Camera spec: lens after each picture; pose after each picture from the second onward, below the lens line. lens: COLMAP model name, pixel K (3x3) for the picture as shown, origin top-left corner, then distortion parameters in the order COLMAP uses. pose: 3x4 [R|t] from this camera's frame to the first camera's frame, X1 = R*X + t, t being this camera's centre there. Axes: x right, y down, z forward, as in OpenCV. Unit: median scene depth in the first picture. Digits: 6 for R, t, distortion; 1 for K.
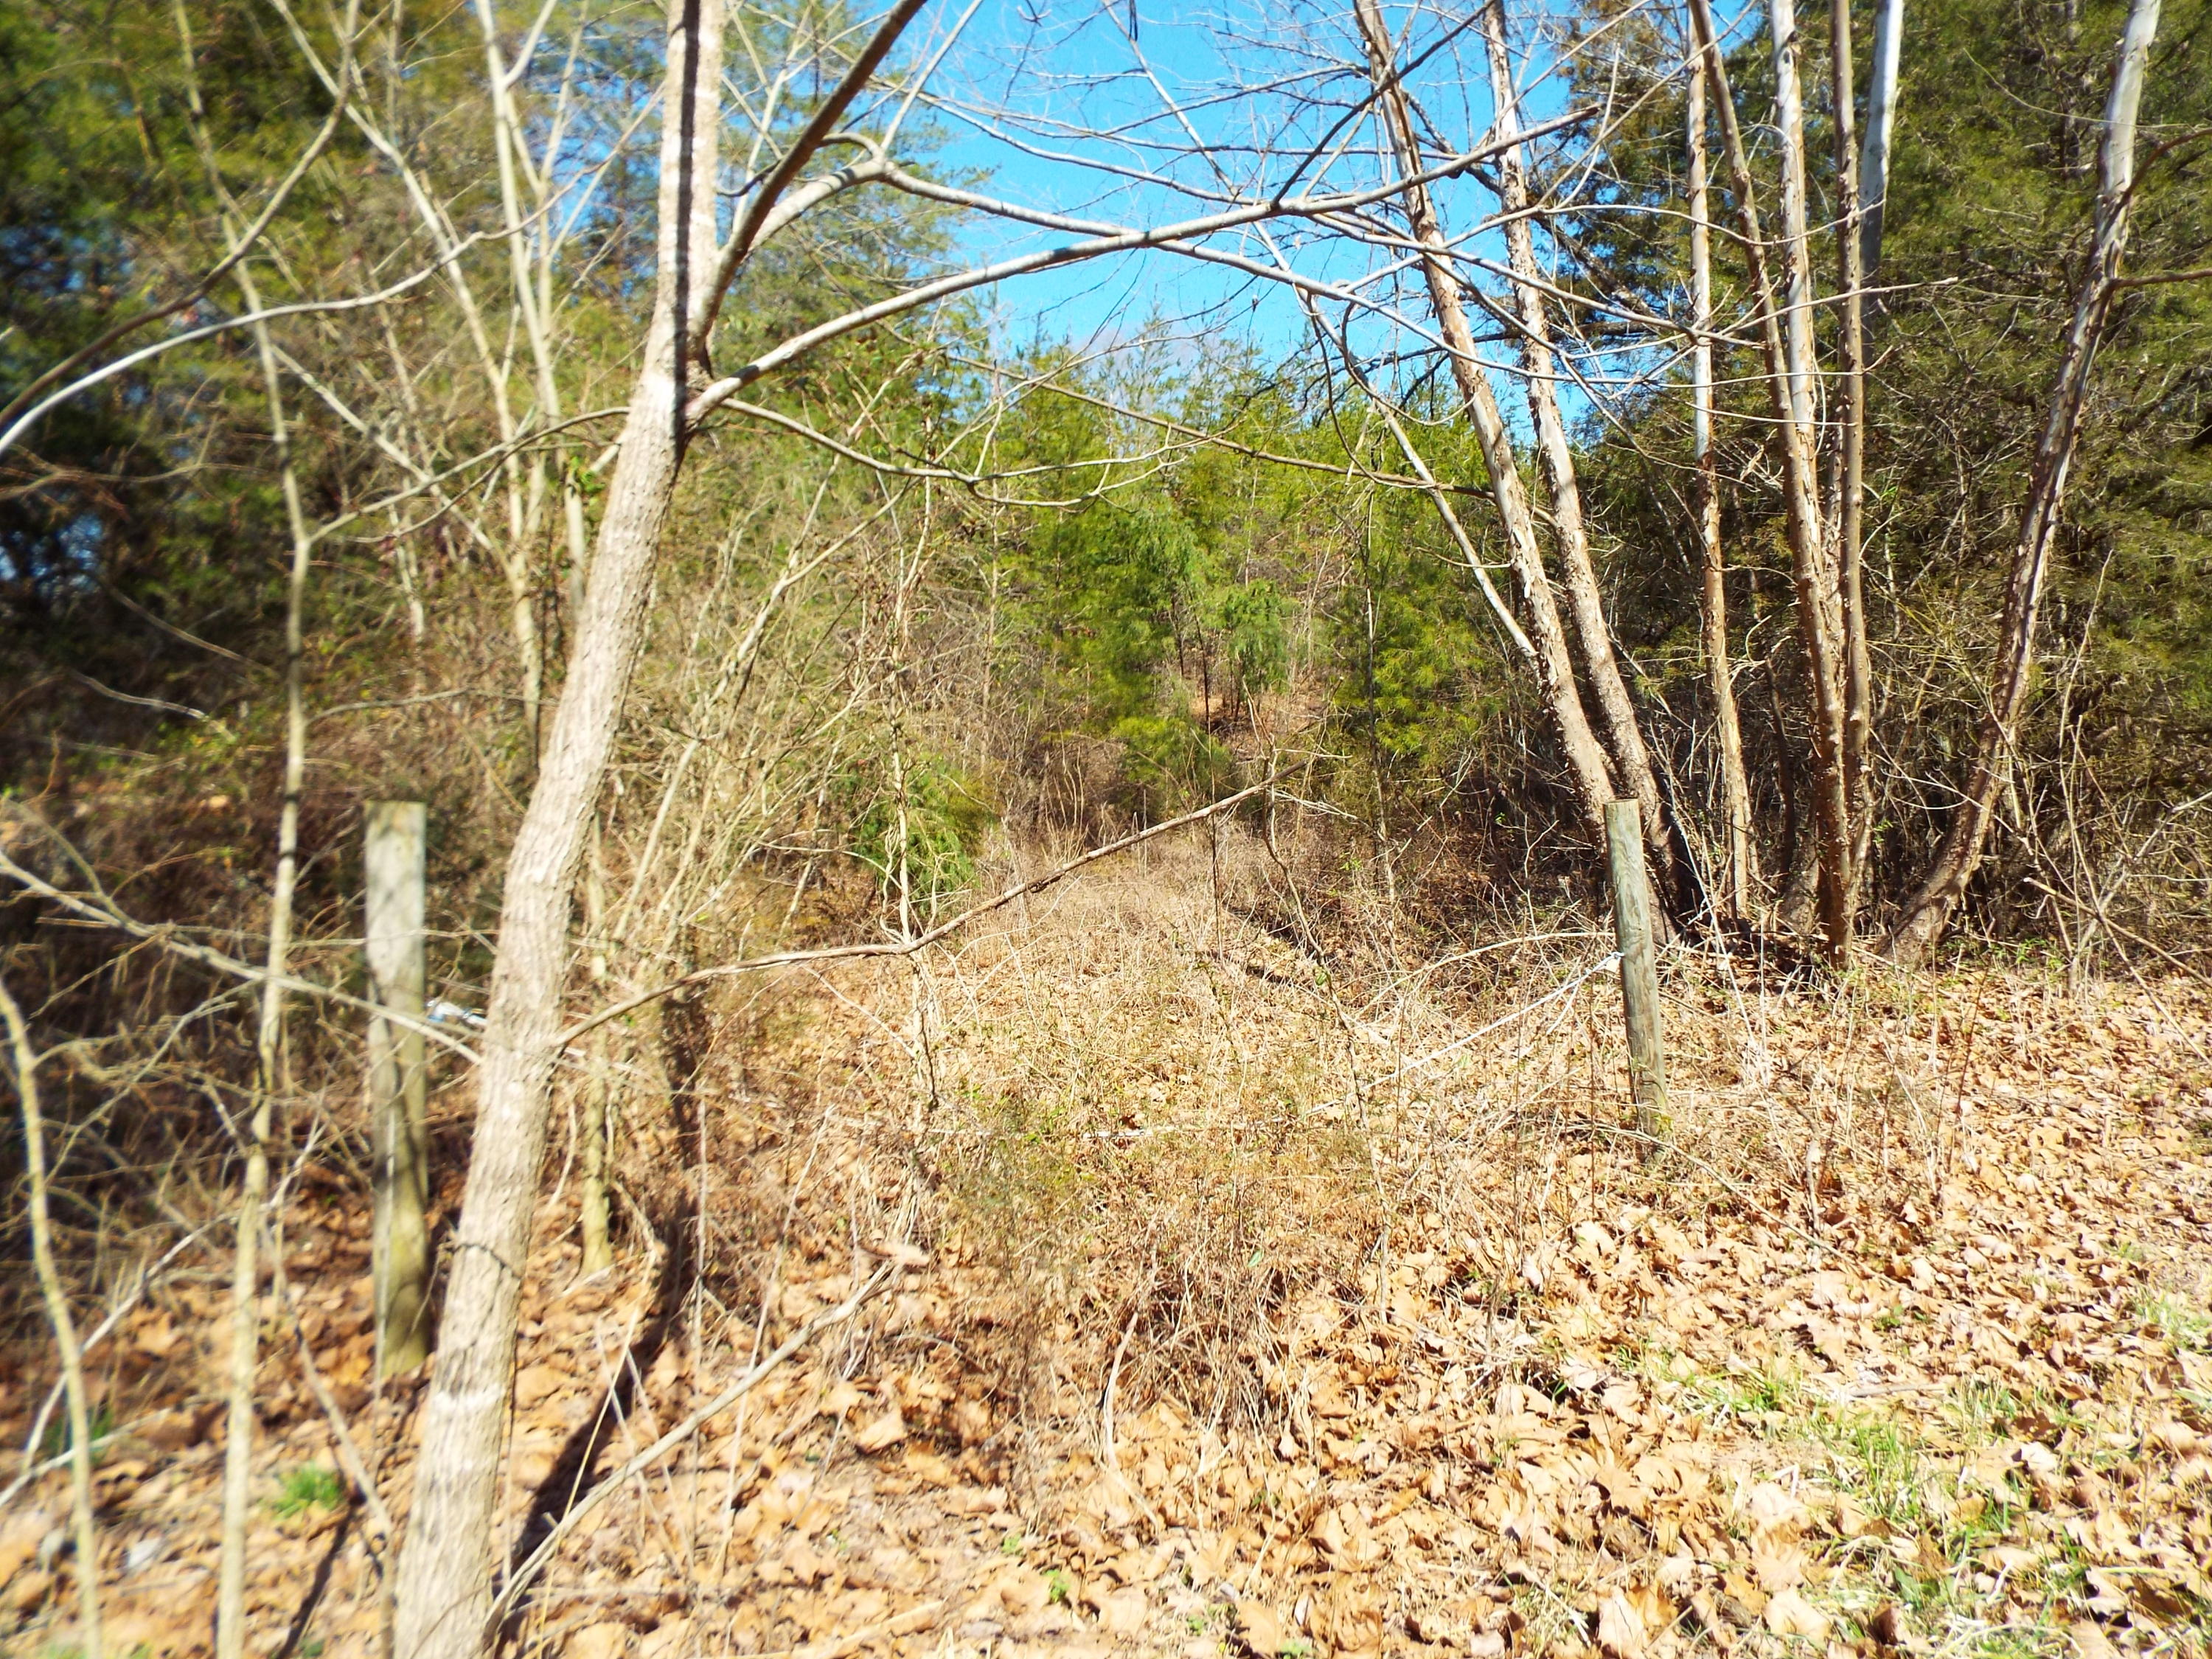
lens RADIAL K [[1658.1, 0, 1117.1], [0, 1658.1, 827.9], [0, 0, 1]] dist [-0.041514, 0.067495]
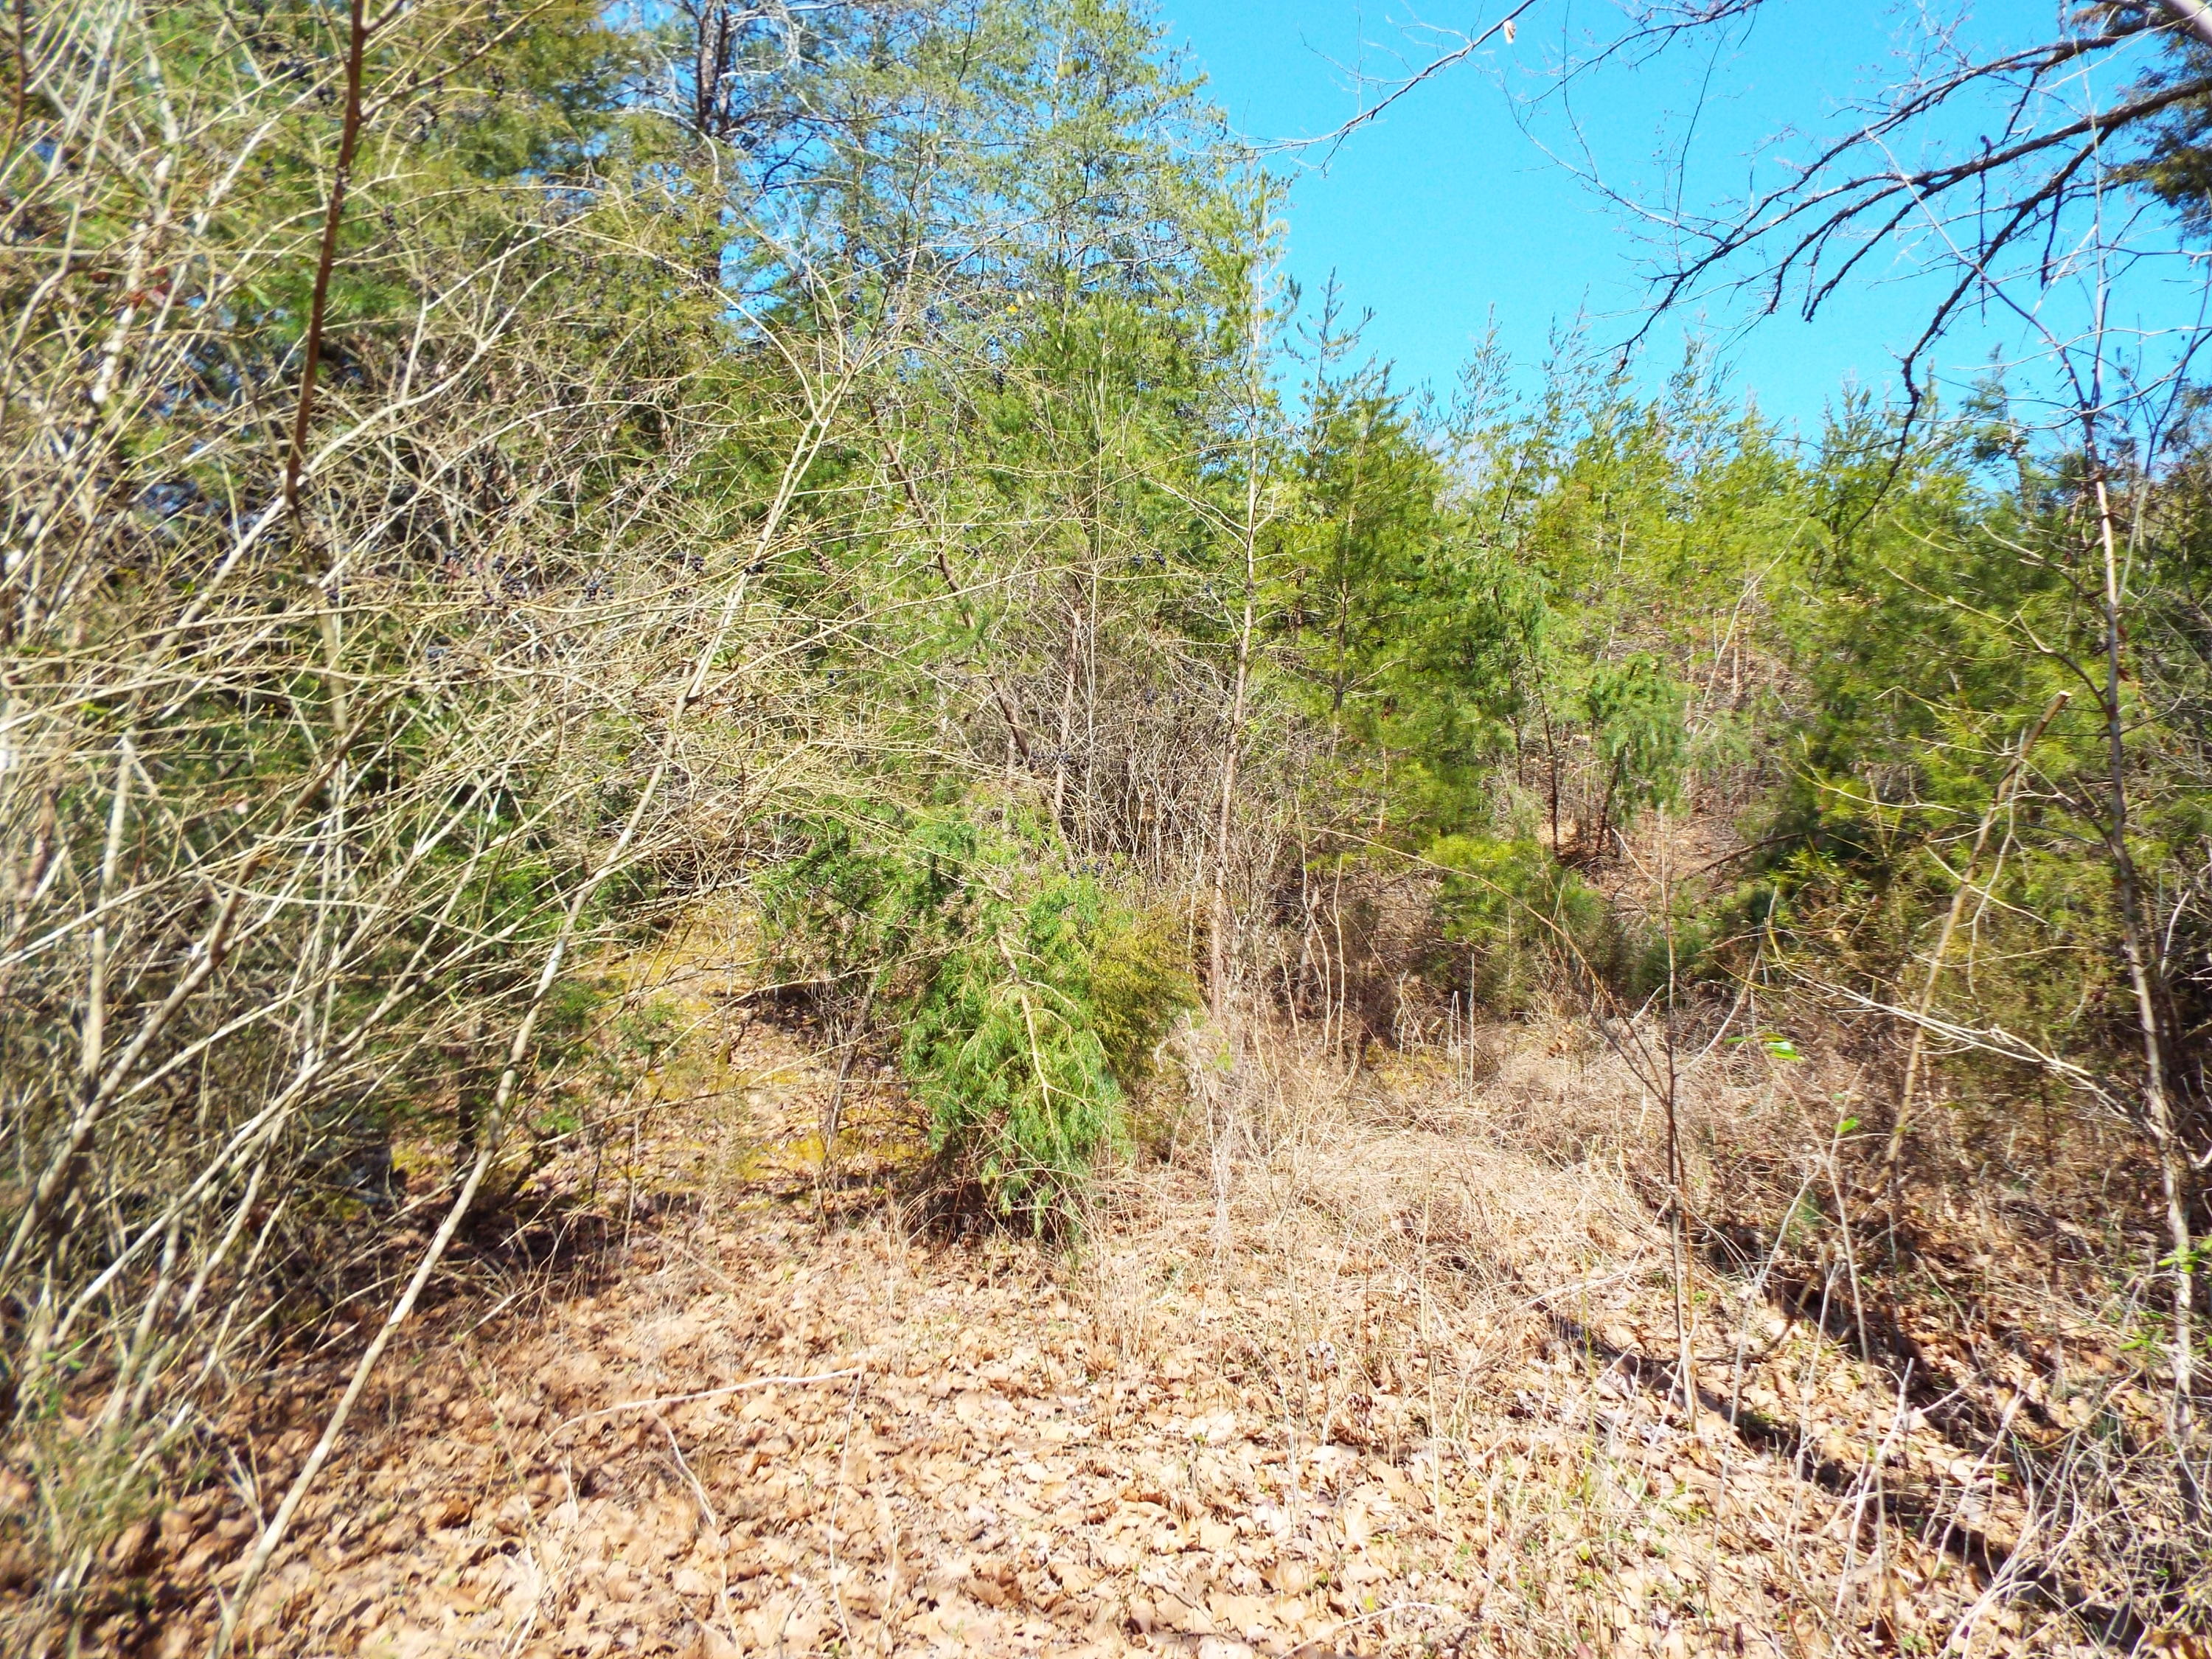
lens RADIAL K [[1658.1, 0, 1106.4], [0, 1658.1, 786.5], [0, 0, 1]] dist [-0.041514, 0.067495]
pose [[0.981192, 0.020222, -0.191971, 0.000086], [-0.041635, 0.993260, -0.108171, -0.025698], [0.188489, 0.114129, 0.975421, 0.794415]]
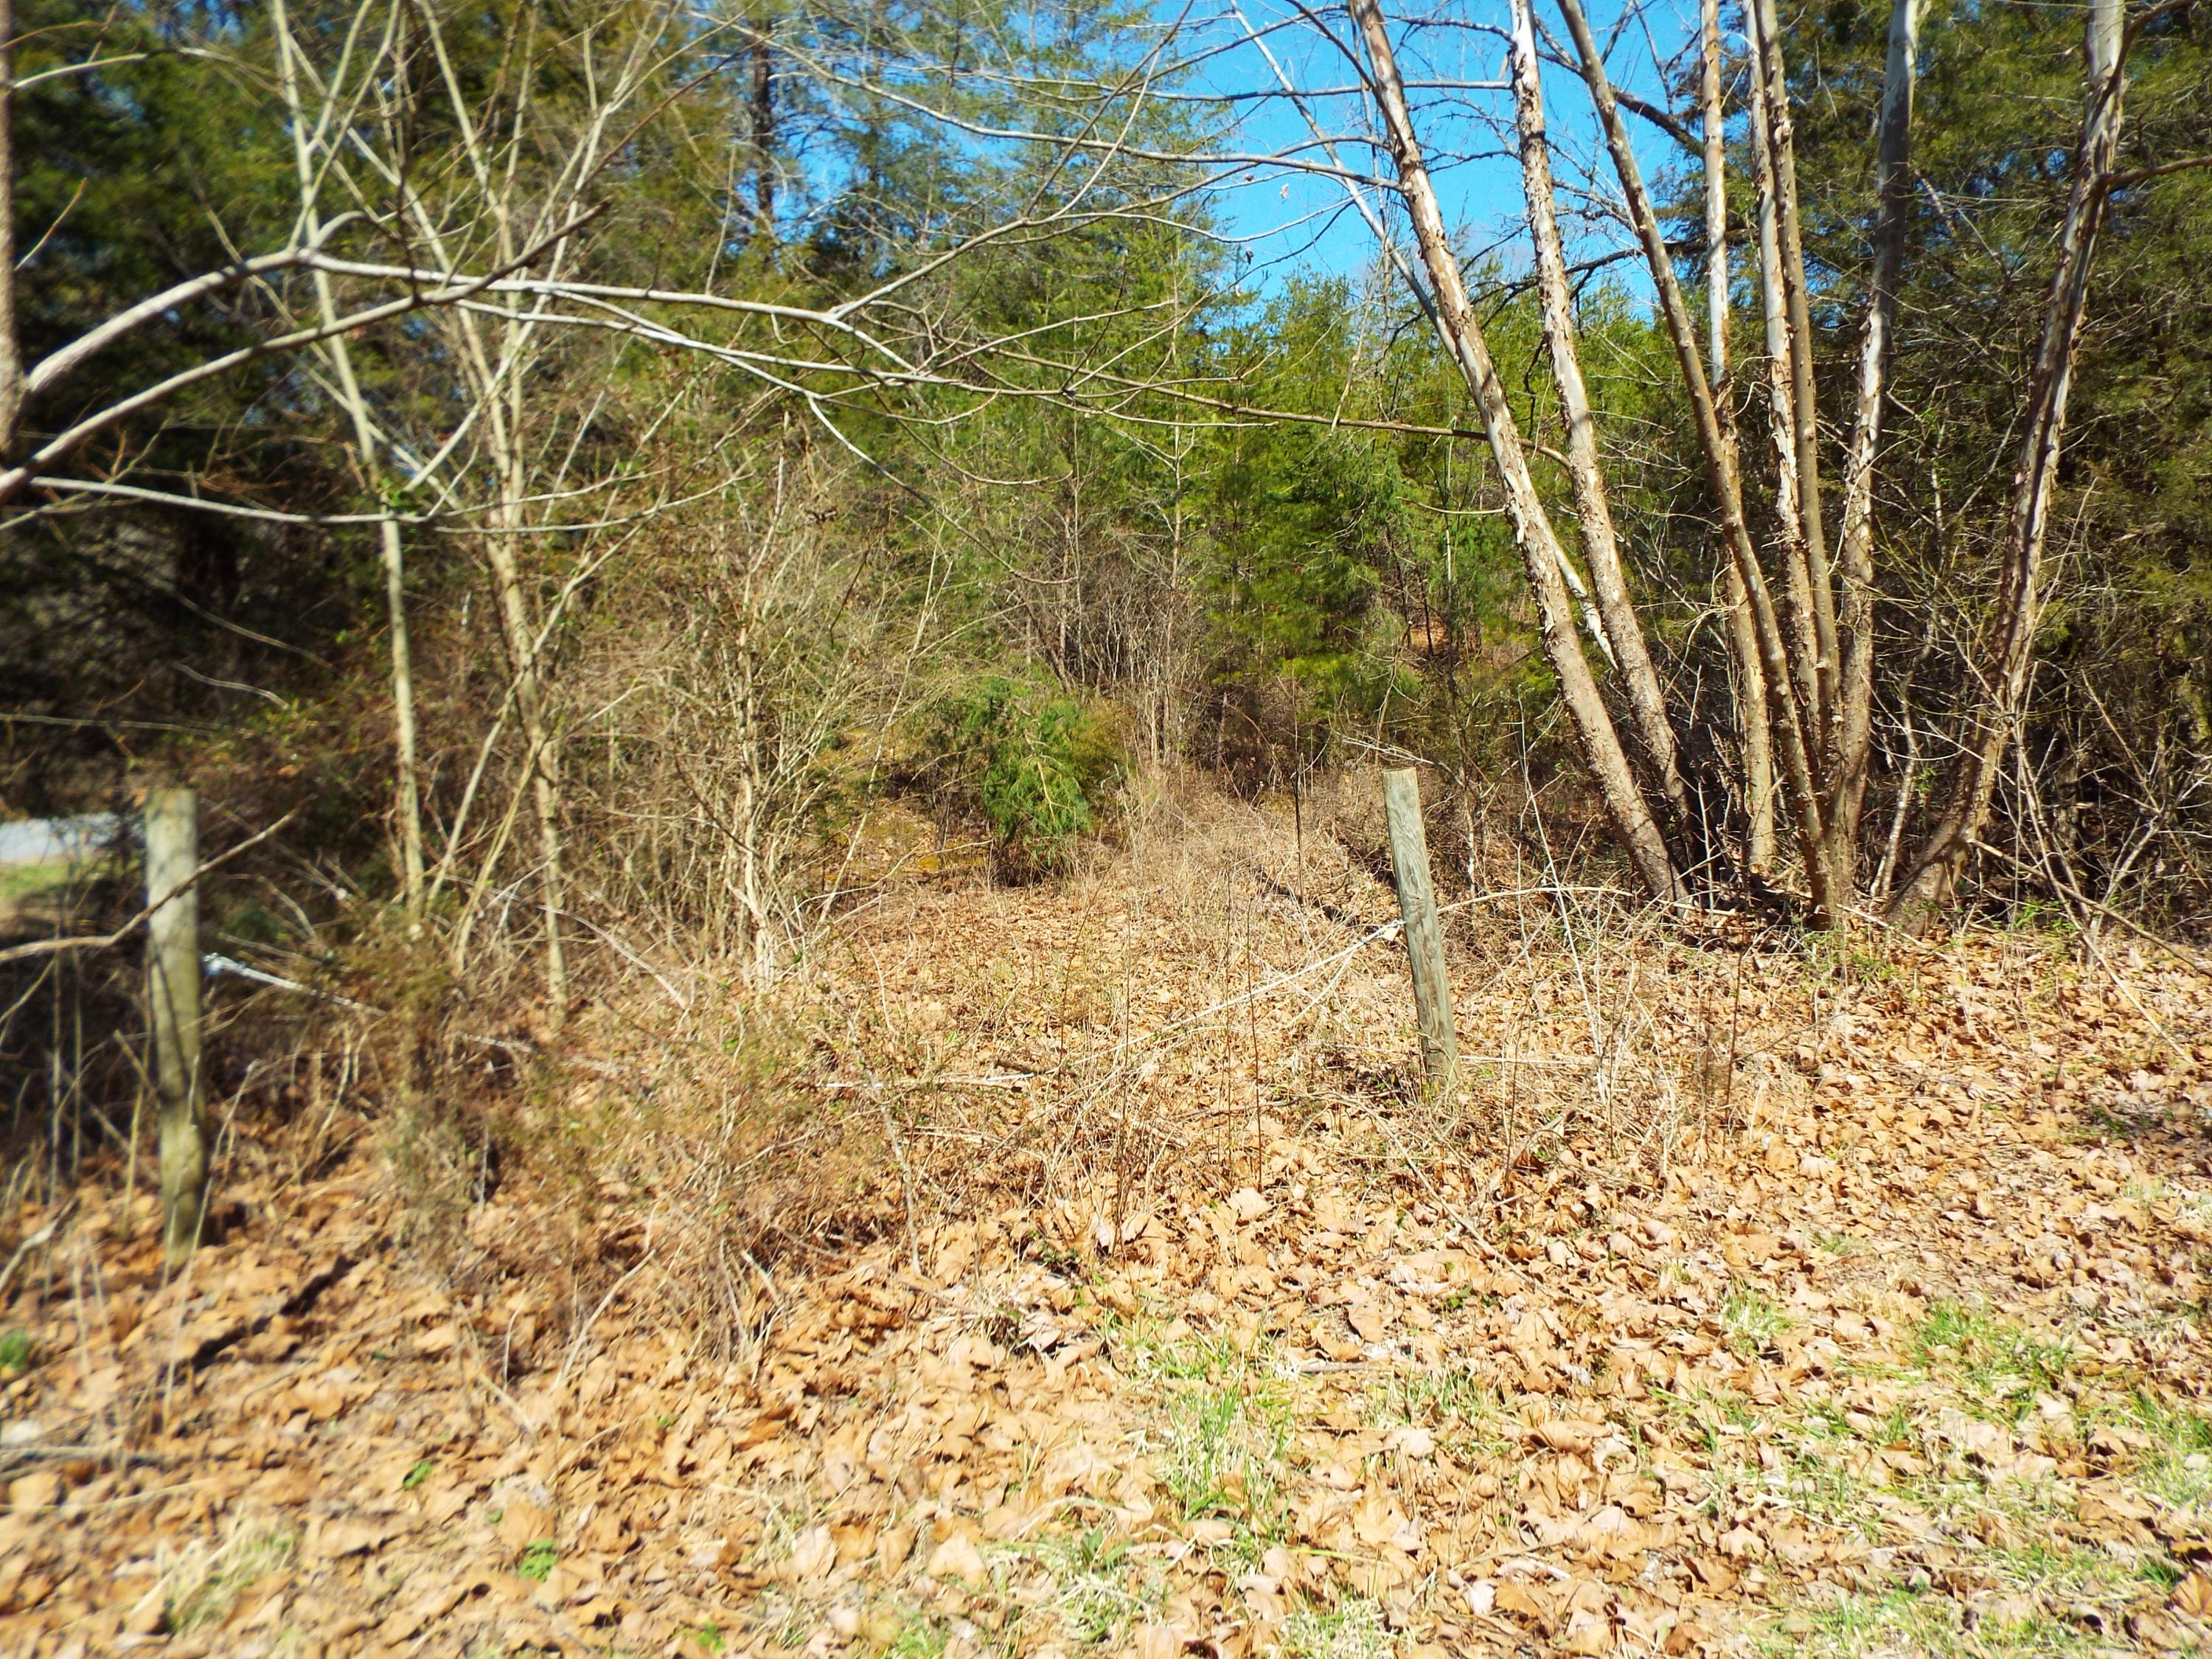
lens RADIAL K [[1658.1, 0, 1106.5], [0, 1658.1, 821.3], [0, 0, 1]] dist [-0.041514, 0.067495]
pose [[0.978316, -0.000073, -0.207118, 0.213365], [0.008201, 0.999229, 0.038388, -0.015006], [0.206956, -0.039255, 0.977562, -0.008094]]
